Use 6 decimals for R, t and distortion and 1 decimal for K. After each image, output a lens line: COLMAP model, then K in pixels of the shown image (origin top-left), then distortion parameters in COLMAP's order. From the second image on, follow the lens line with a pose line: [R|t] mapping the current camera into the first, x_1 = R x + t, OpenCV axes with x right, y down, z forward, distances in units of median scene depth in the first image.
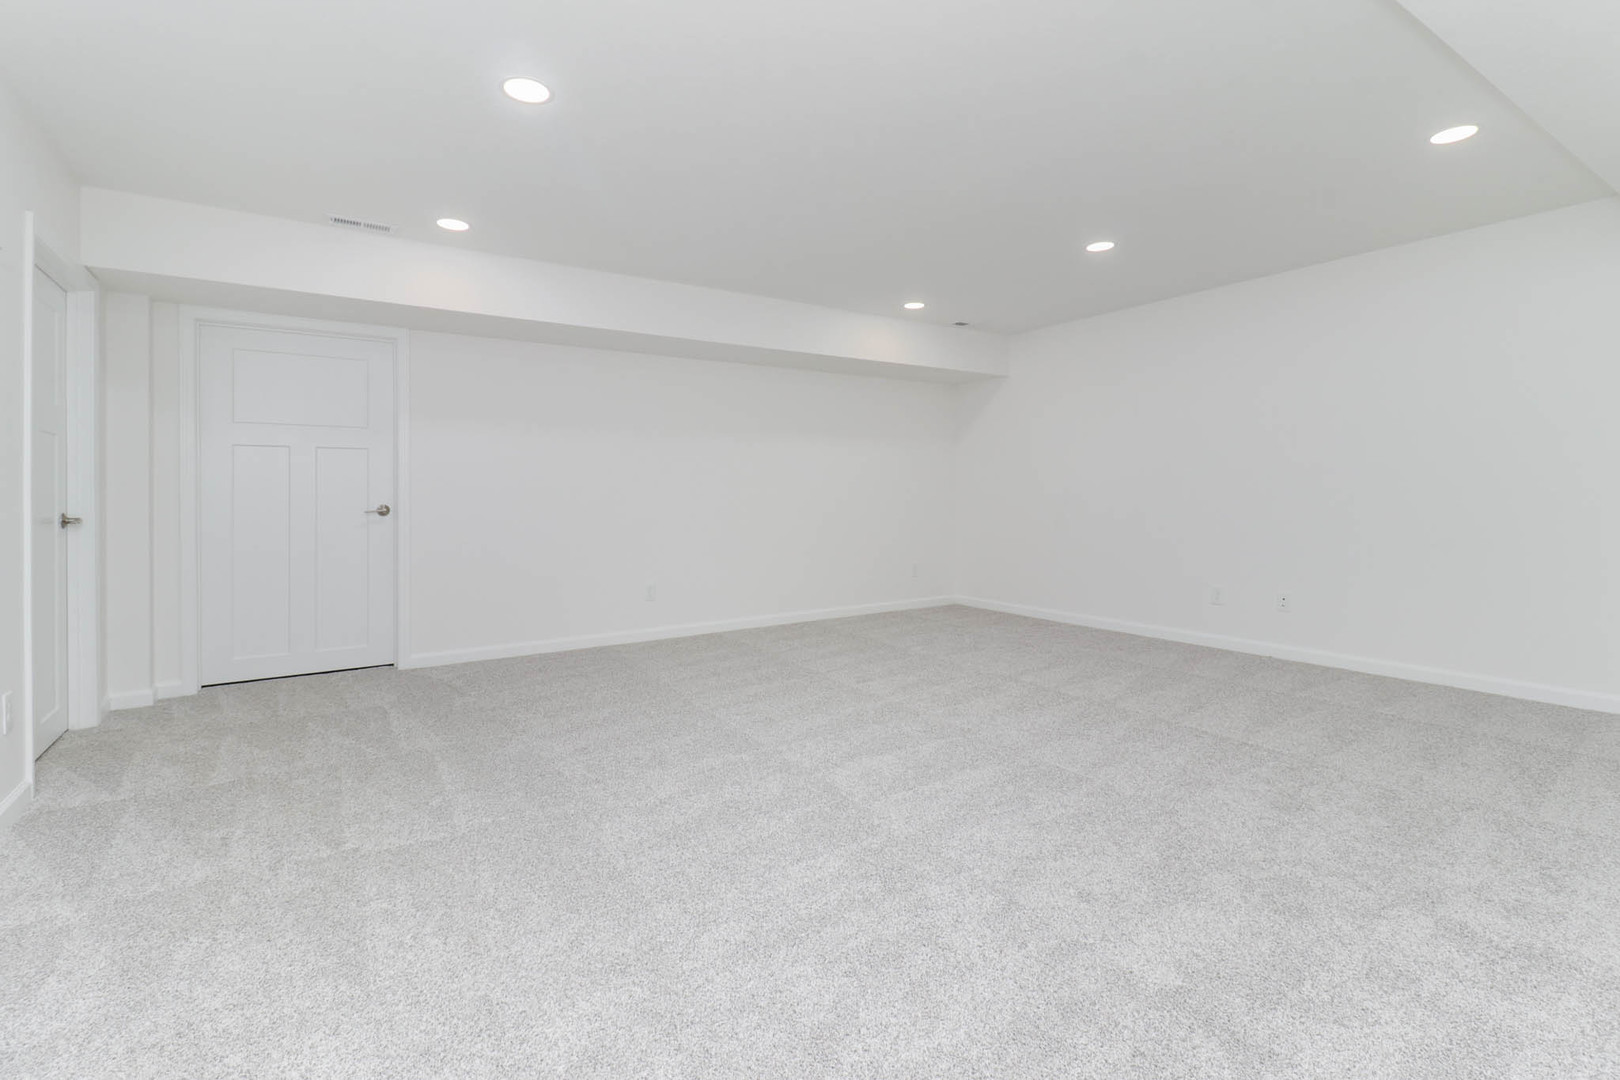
lens RADIAL K [[759.6, 0, 802.0], [0, 759.6, 499.8], [0, 0, 1]] dist [-0.002103, -0.000997]
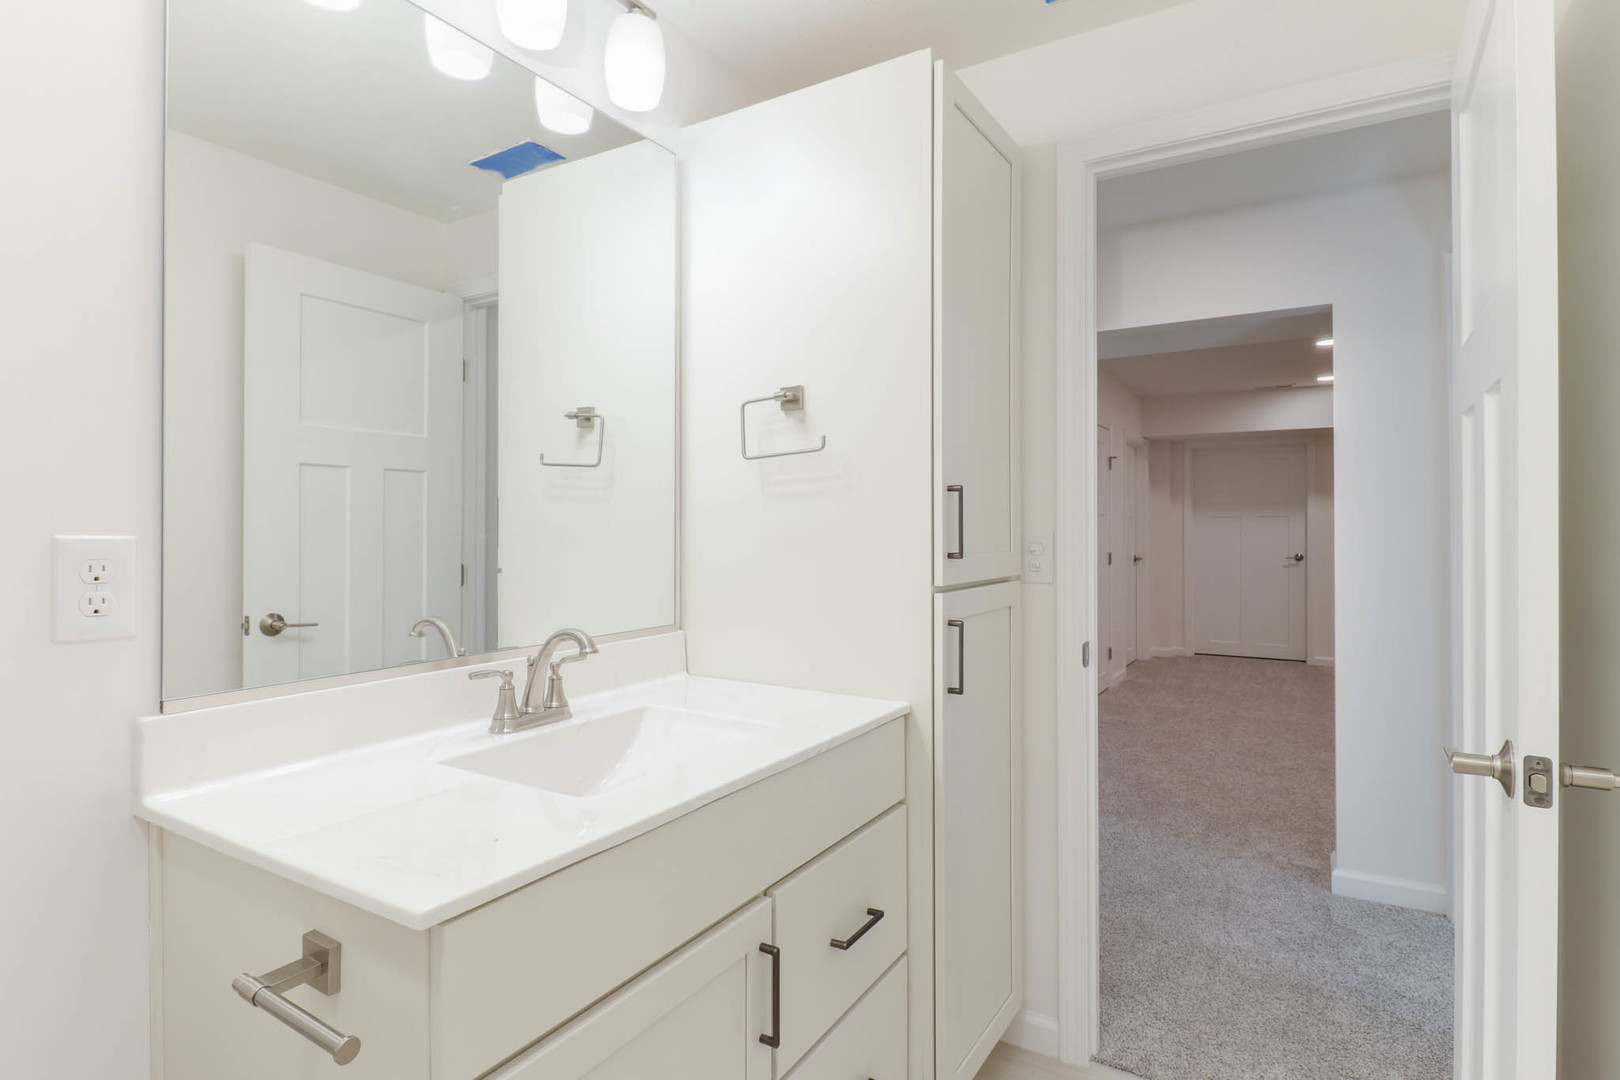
lens RADIAL K [[824.7, 0, 804.8], [0, 824.7, 528.7], [0, 0, 1]] dist [-0.004228, -0.001776]
pose [[0.425056, -0.001319, -0.905166, 0.589491], [-0.008097, 0.999953, -0.005260, -0.031416], [0.905131, 0.009565, 0.425026, -0.672706]]
